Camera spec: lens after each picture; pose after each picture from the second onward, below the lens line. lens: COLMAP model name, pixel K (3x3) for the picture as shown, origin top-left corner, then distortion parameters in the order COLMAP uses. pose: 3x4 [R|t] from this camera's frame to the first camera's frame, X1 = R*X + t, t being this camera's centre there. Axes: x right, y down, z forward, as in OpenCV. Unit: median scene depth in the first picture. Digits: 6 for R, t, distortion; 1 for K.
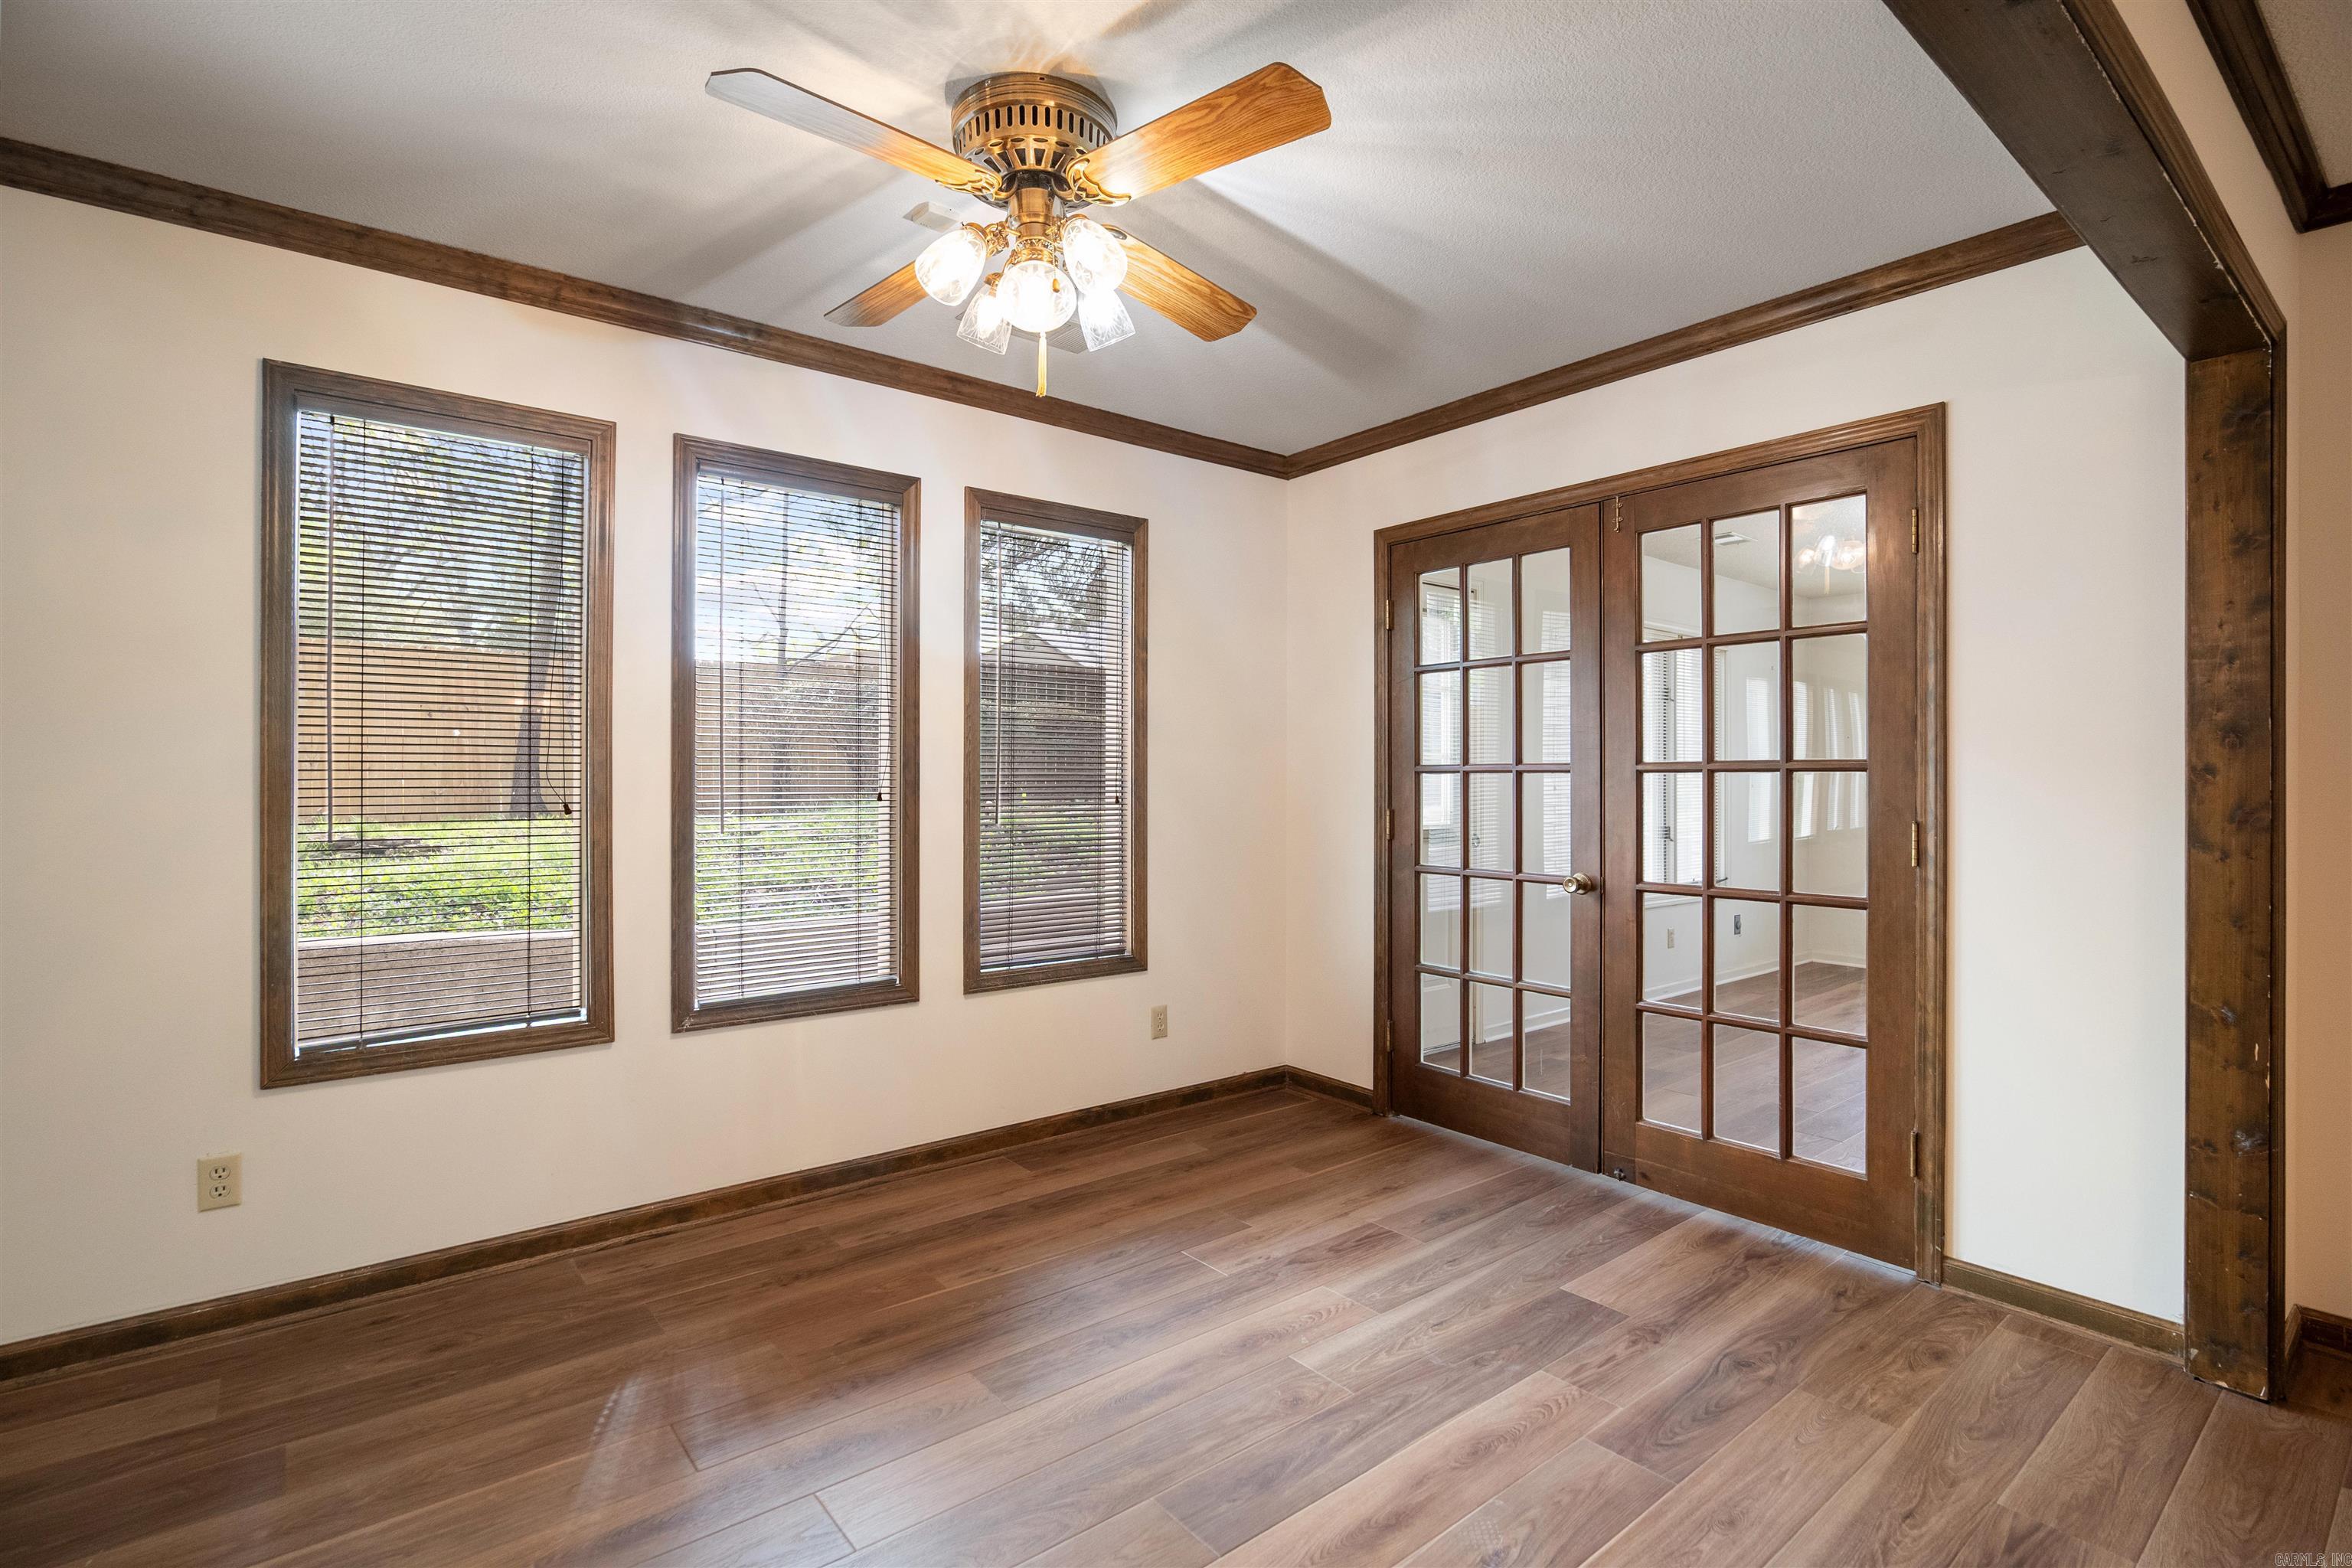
lens RADIAL K [[1108.7, 0, 1180.6], [0, 1108.7, 768.8], [0, 0, 1]] dist [-0.020768, 0.005069]
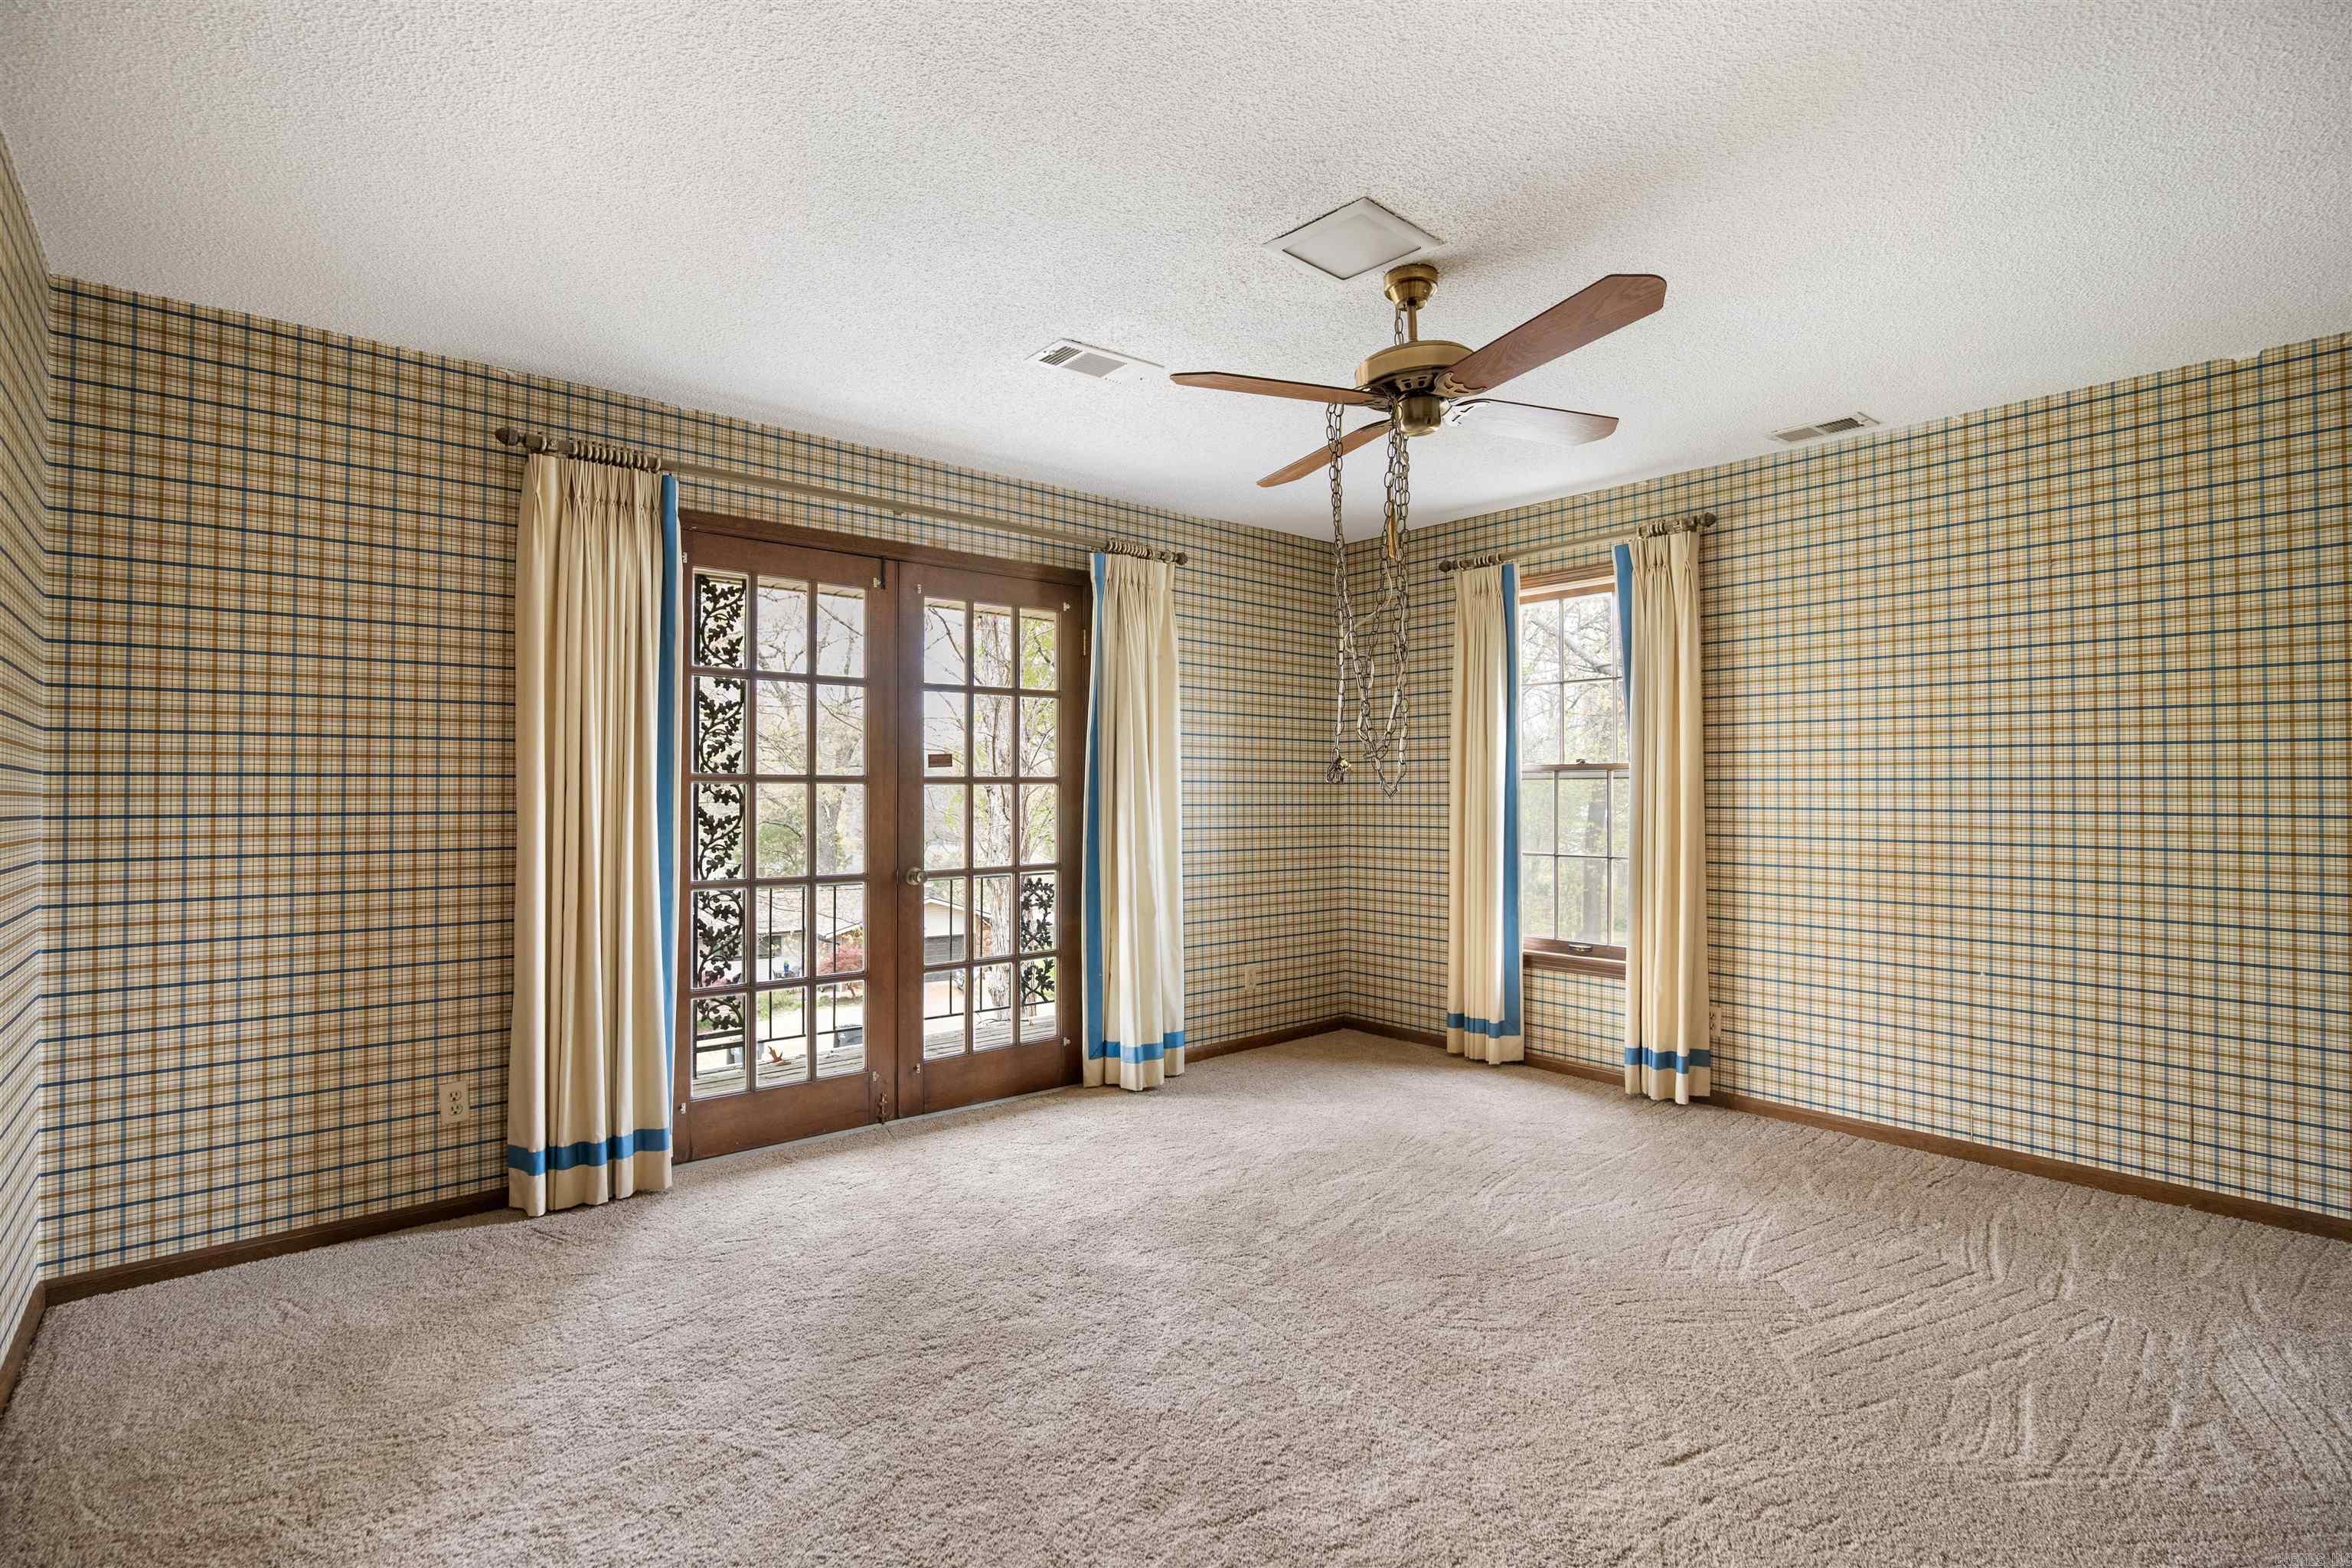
lens RADIAL K [[1108.7, 0, 1180.6], [0, 1108.7, 768.8], [0, 0, 1]] dist [-0.020768, 0.005069]
pose [[-0.034159, 0.019751, 0.999221, -0.890714], [-0.006753, 0.999777, -0.019992, 0.008255], [-0.999394, -0.007431, -0.034018, 0.822940]]
